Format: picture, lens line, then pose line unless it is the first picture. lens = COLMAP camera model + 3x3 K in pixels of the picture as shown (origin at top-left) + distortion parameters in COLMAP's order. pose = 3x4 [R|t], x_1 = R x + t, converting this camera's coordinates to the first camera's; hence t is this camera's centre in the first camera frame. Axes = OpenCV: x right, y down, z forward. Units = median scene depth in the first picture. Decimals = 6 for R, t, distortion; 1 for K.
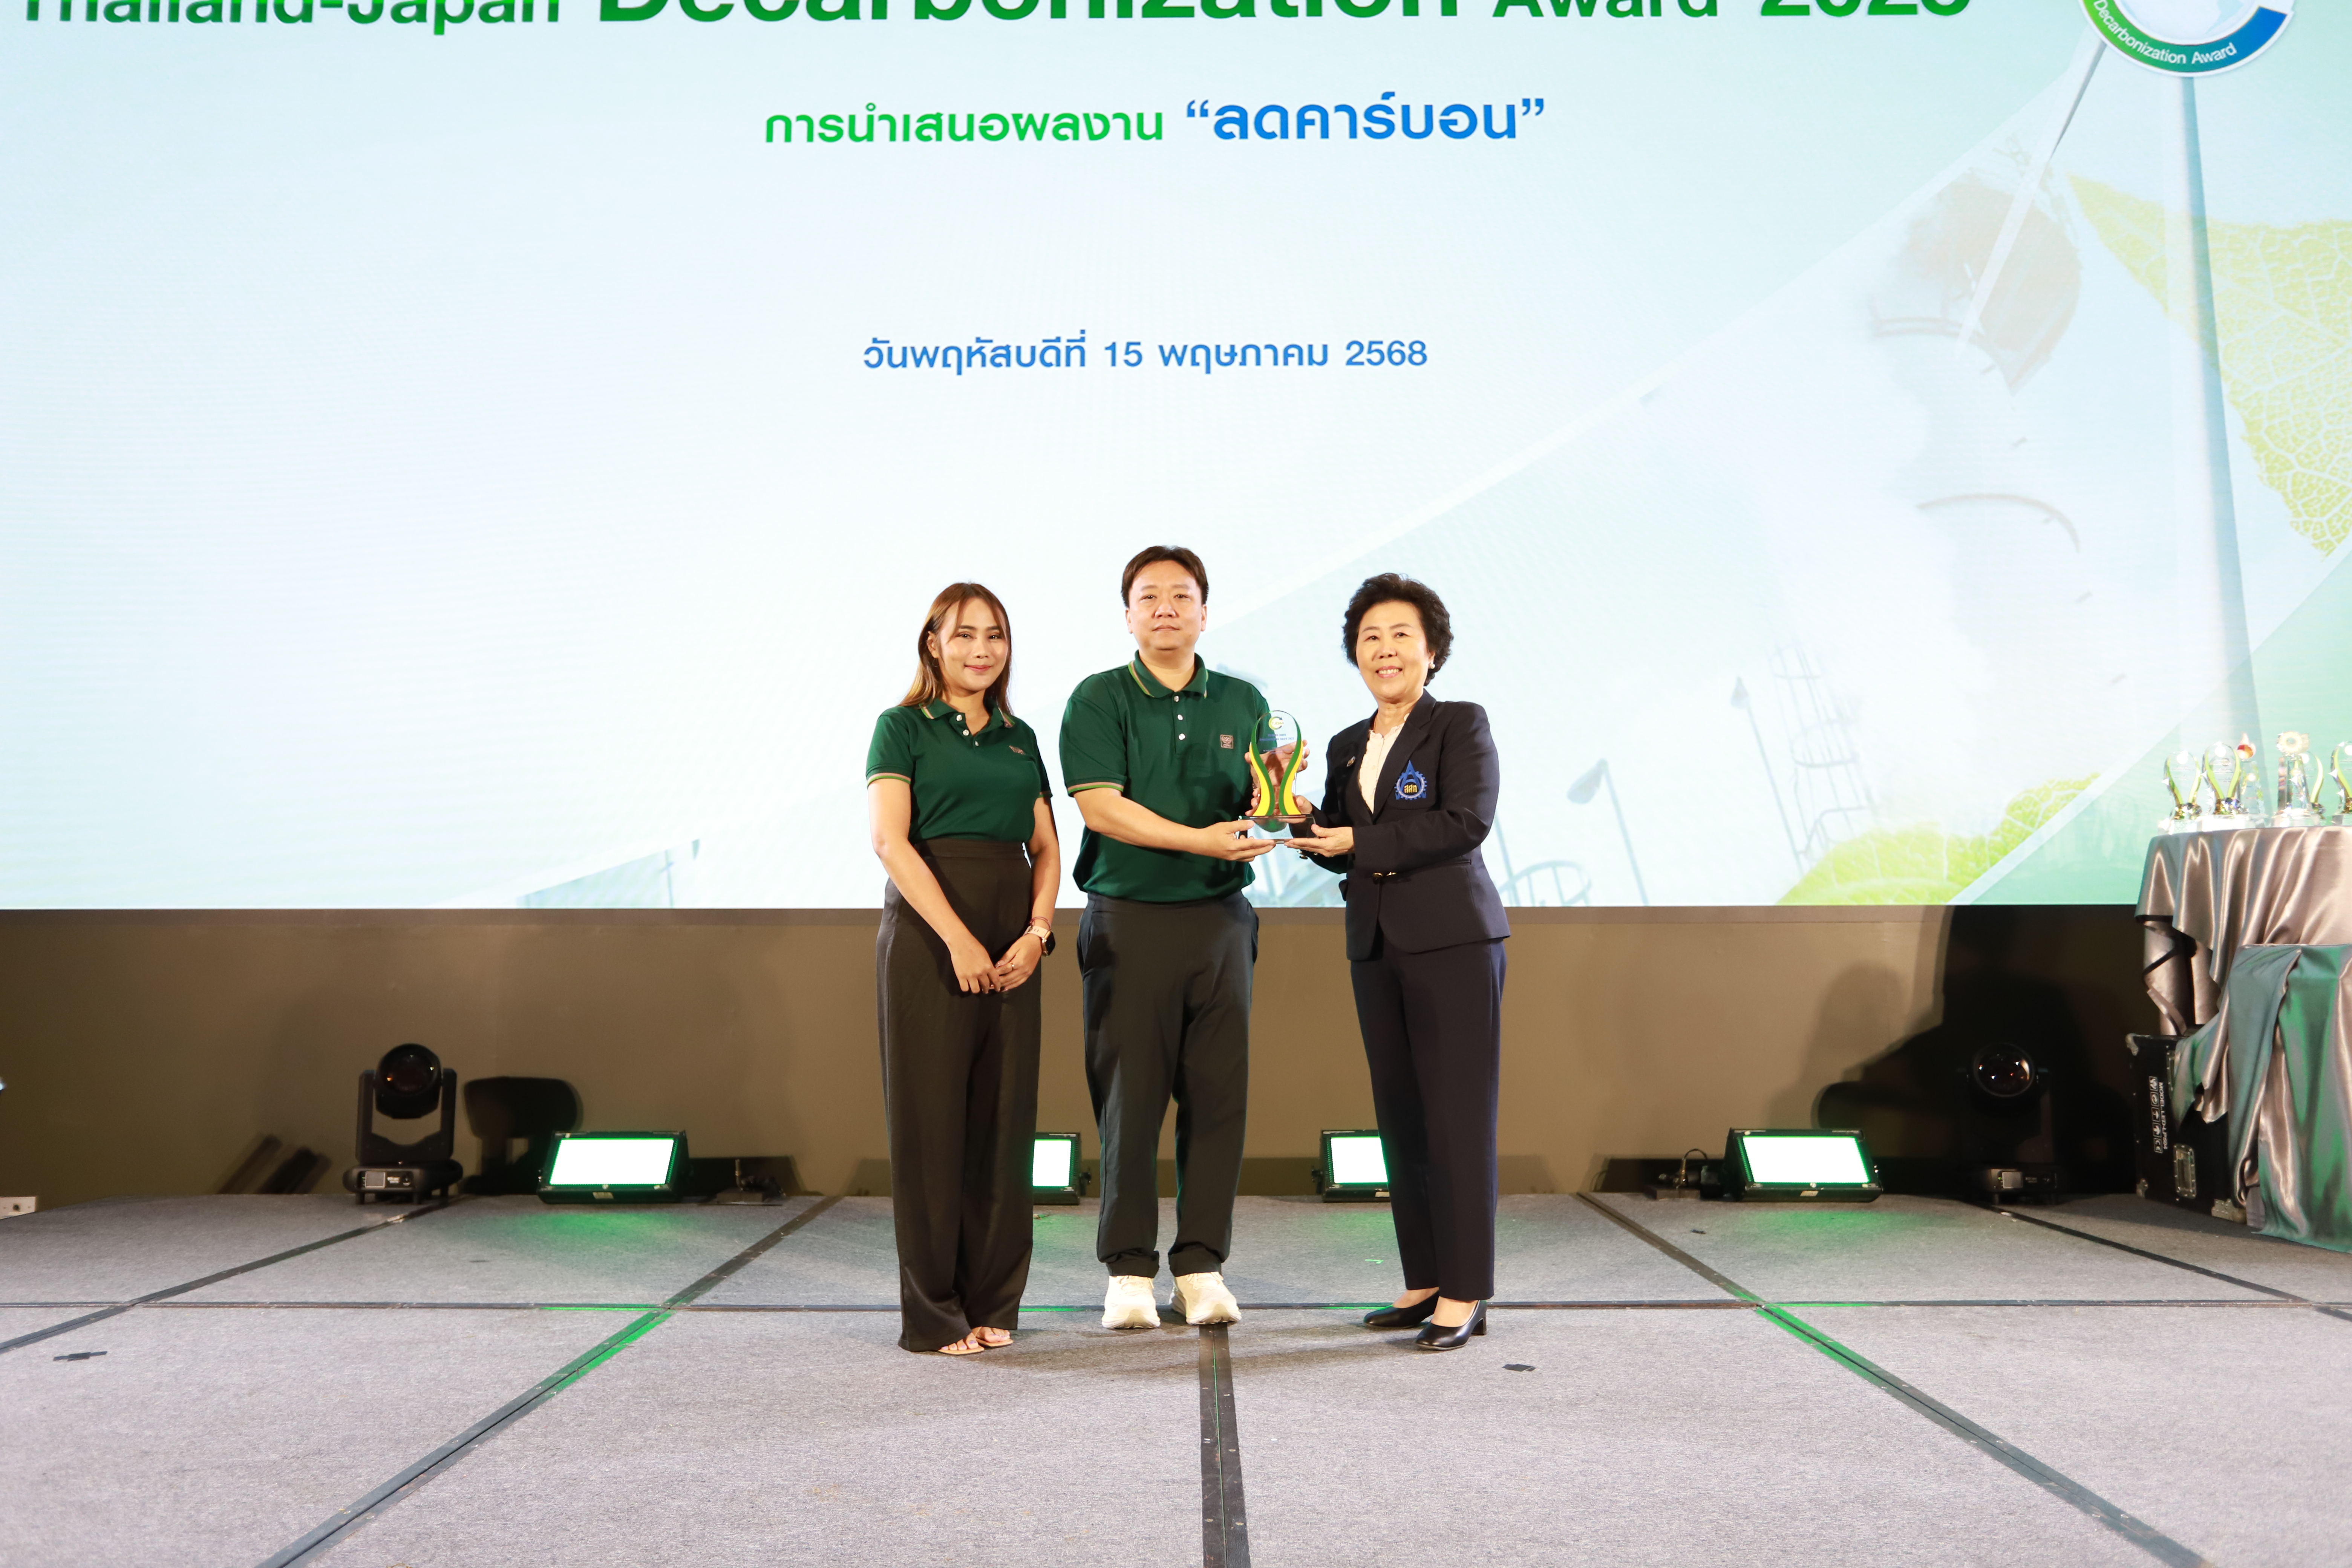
lens RADIAL K [[1725.8, 0, 1171.3], [0, 1725.8, 786.8], [0, 0, 1]] dist [-0.043952, 0.071536]
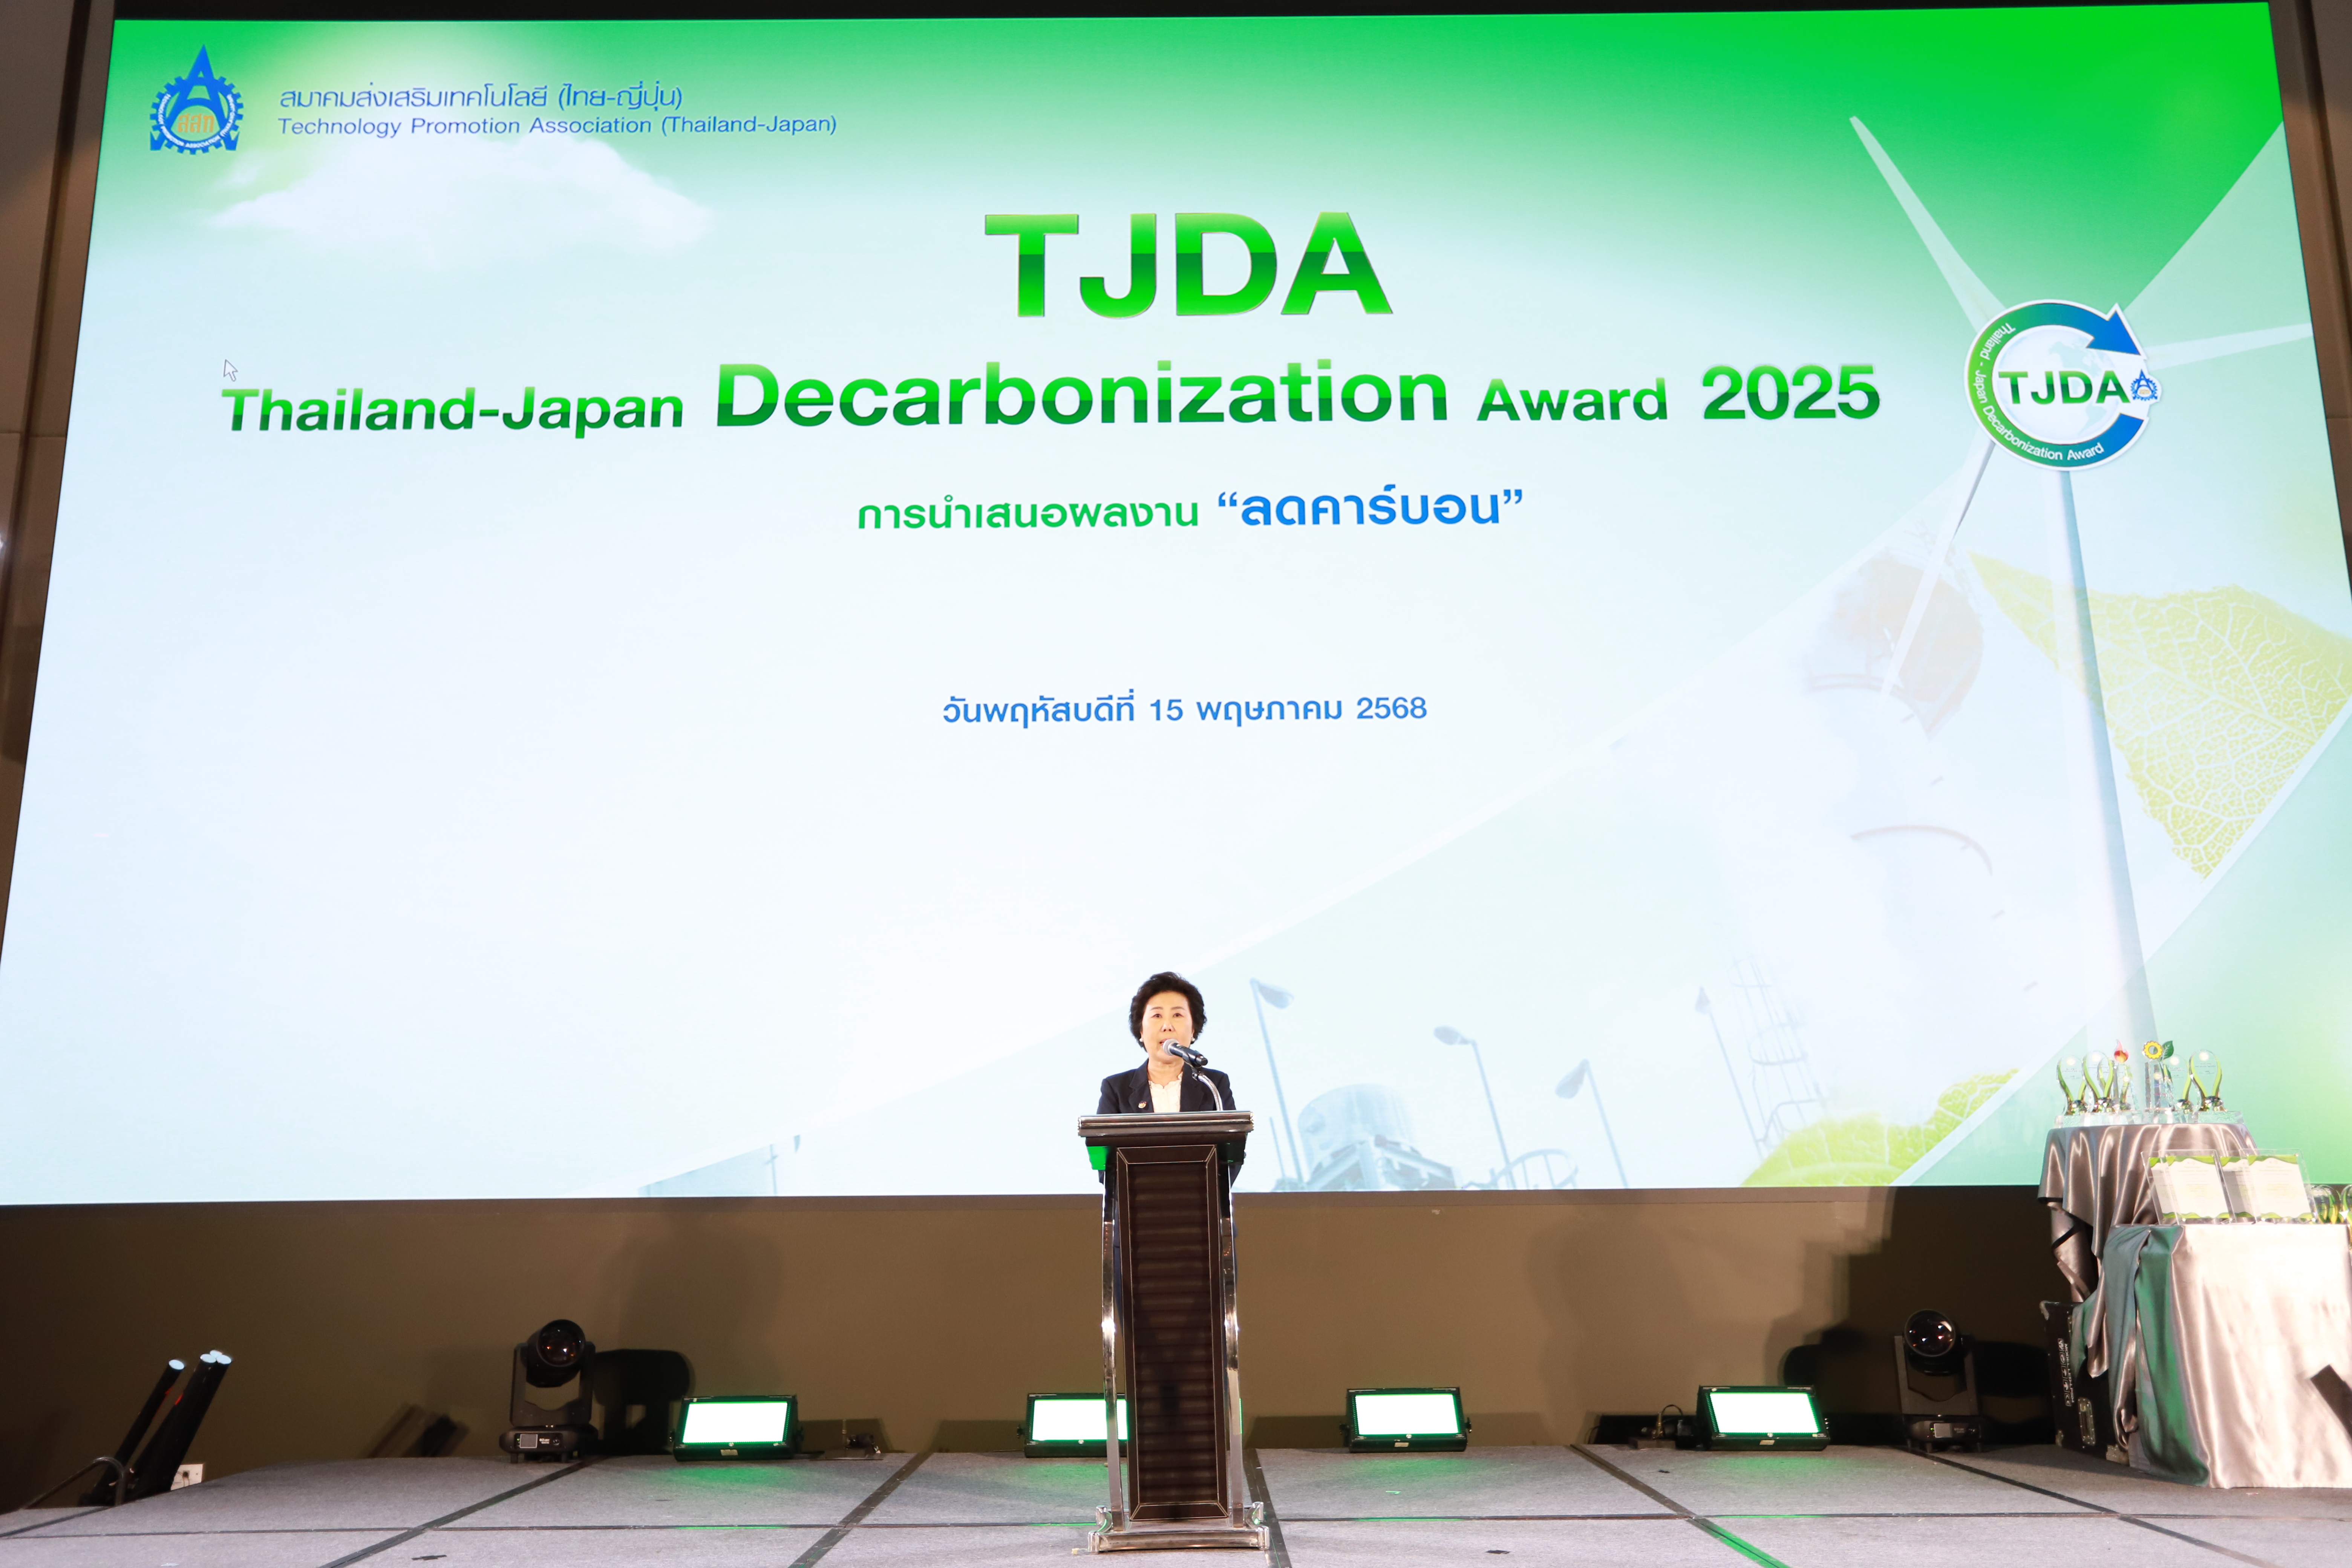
lens RADIAL K [[1979.6, 0, 1172.5], [0, 1979.6, 784.7], [0, 0, 1]] dist [-0.023644, 0.087012]
pose [[0.999952, -0.005051, 0.008338, -0.035418], [0.005975, 0.993359, -0.114902, -0.047178], [-0.007703, 0.114947, 0.993342, -0.328920]]
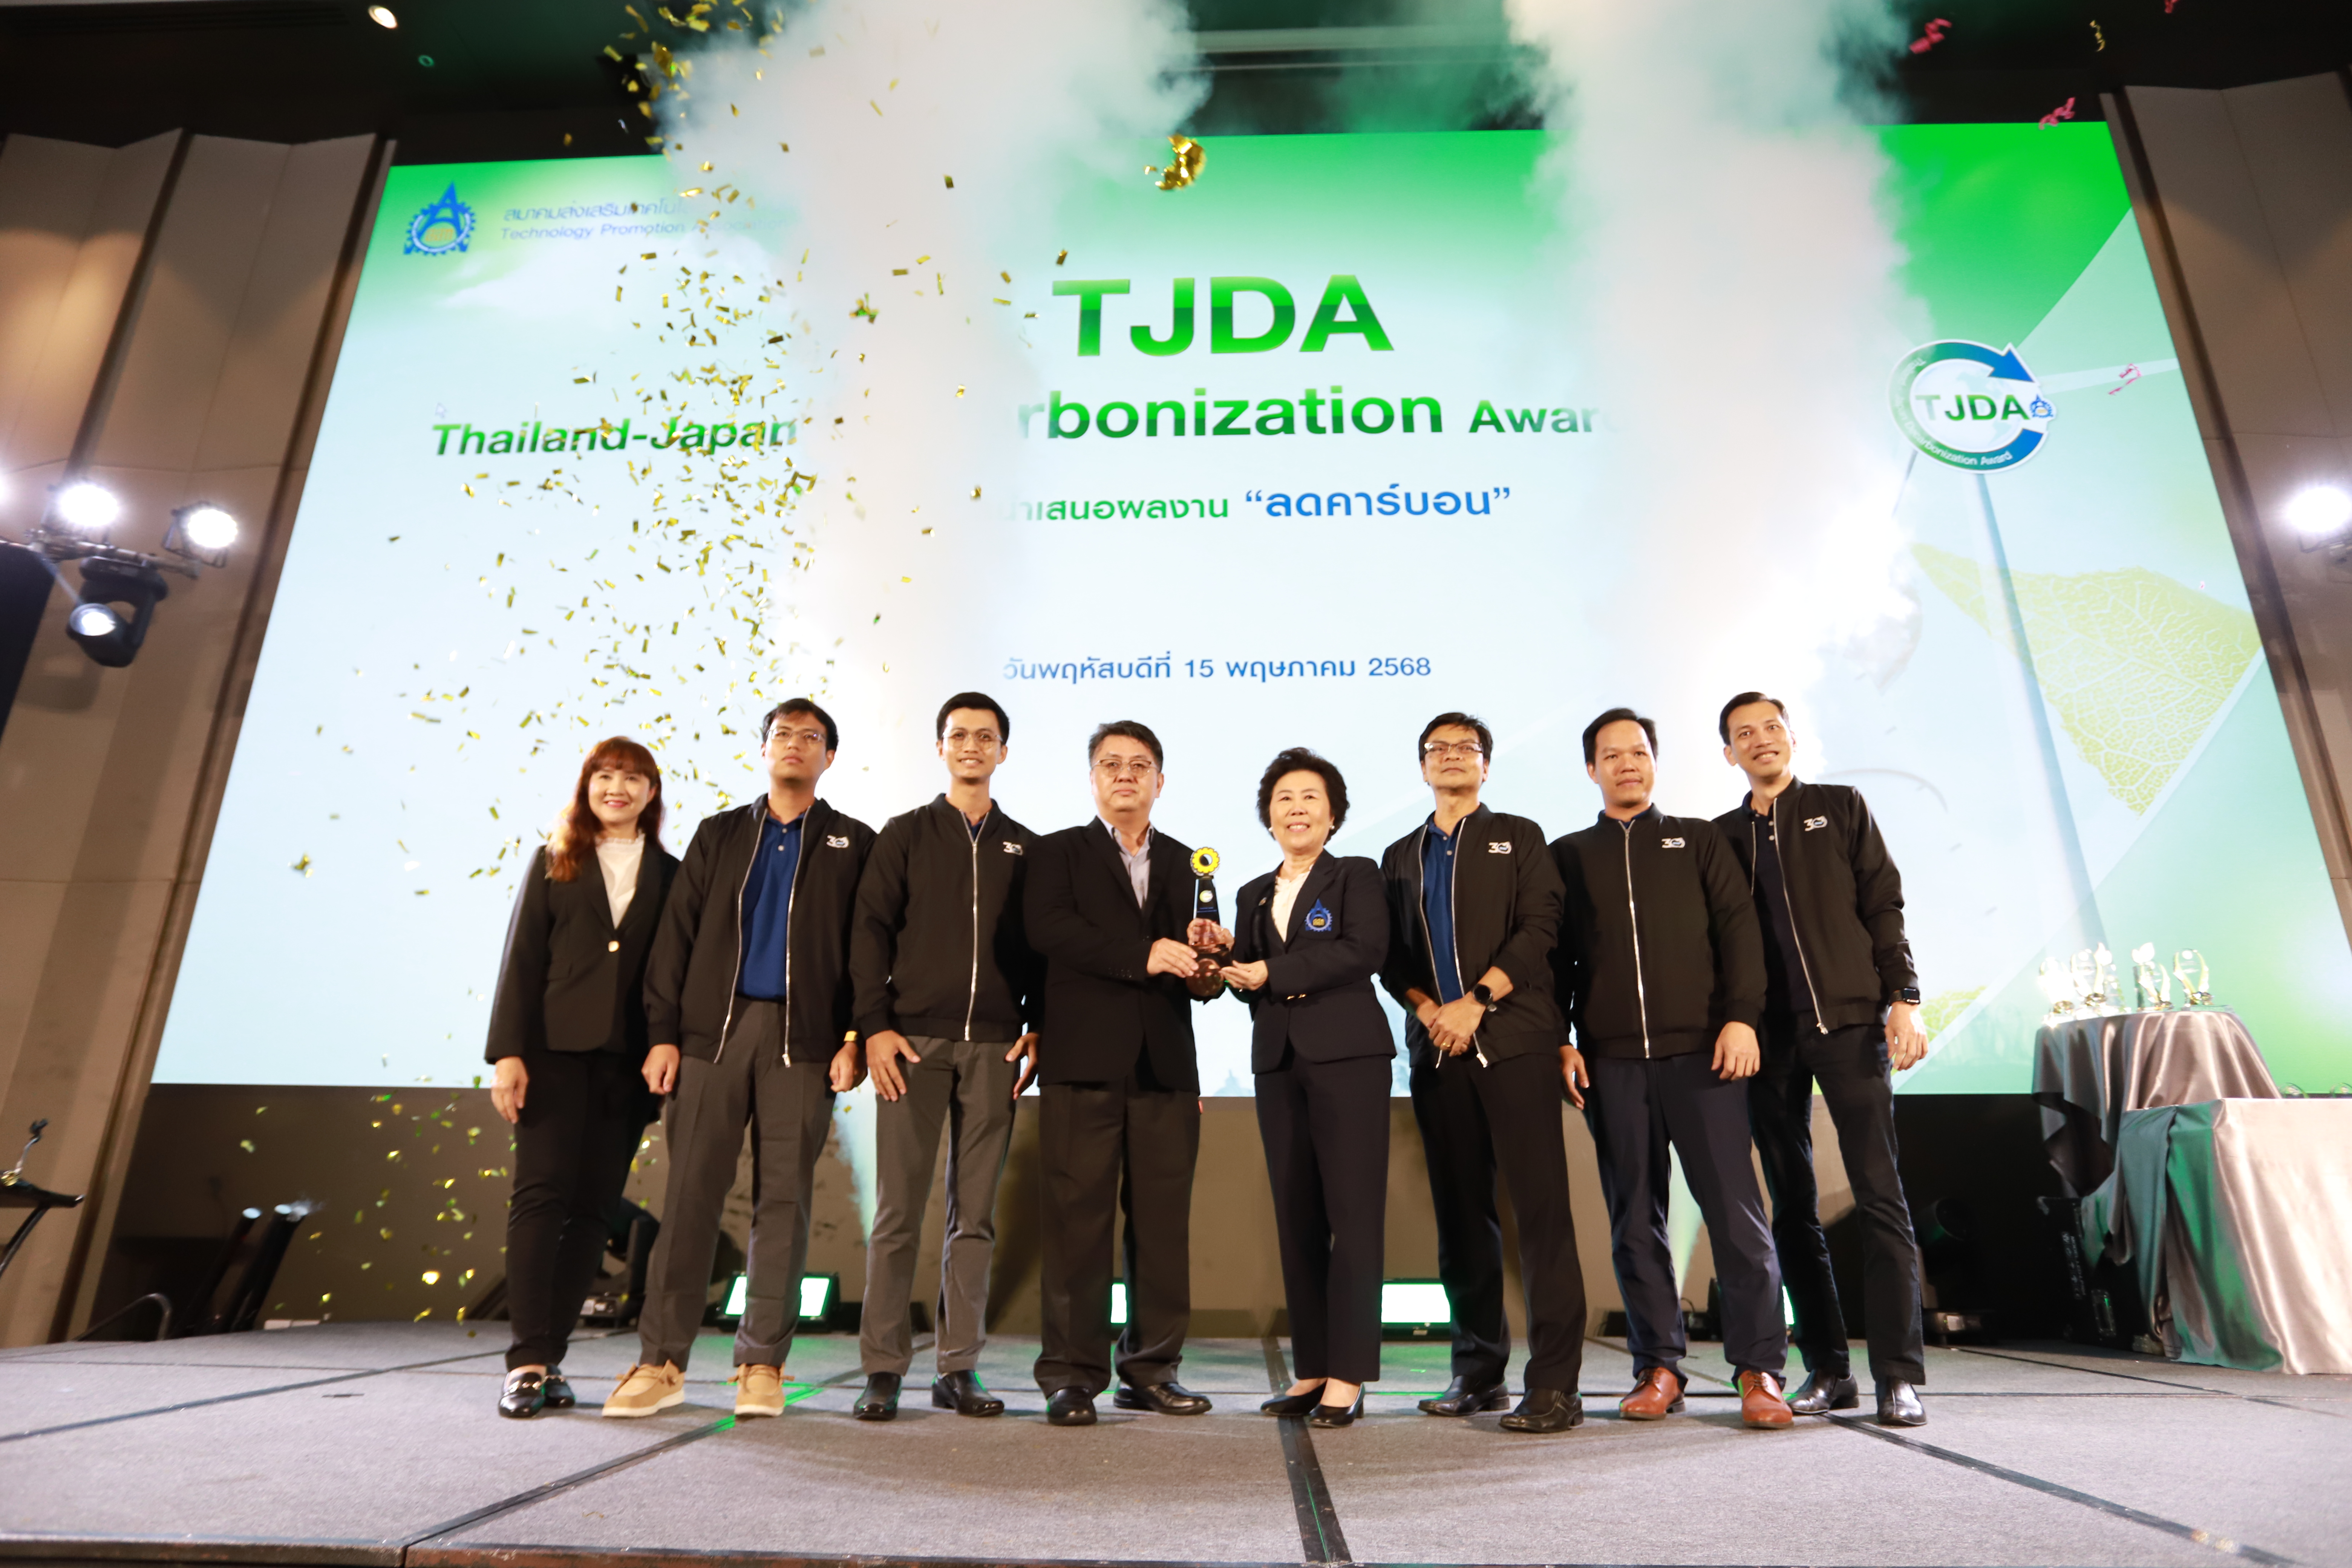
lens RADIAL K [[1339.1, 0, 1168.1], [0, 1339.1, 773.5], [0, 0, 1]] dist [-0.071728, 0.045984]
pose [[0.999219, -0.001919, -0.039464, -0.011350], [-0.007031, 0.974243, -0.225391, 0.058620], [0.038880, 0.225492, 0.973469, 0.019907]]
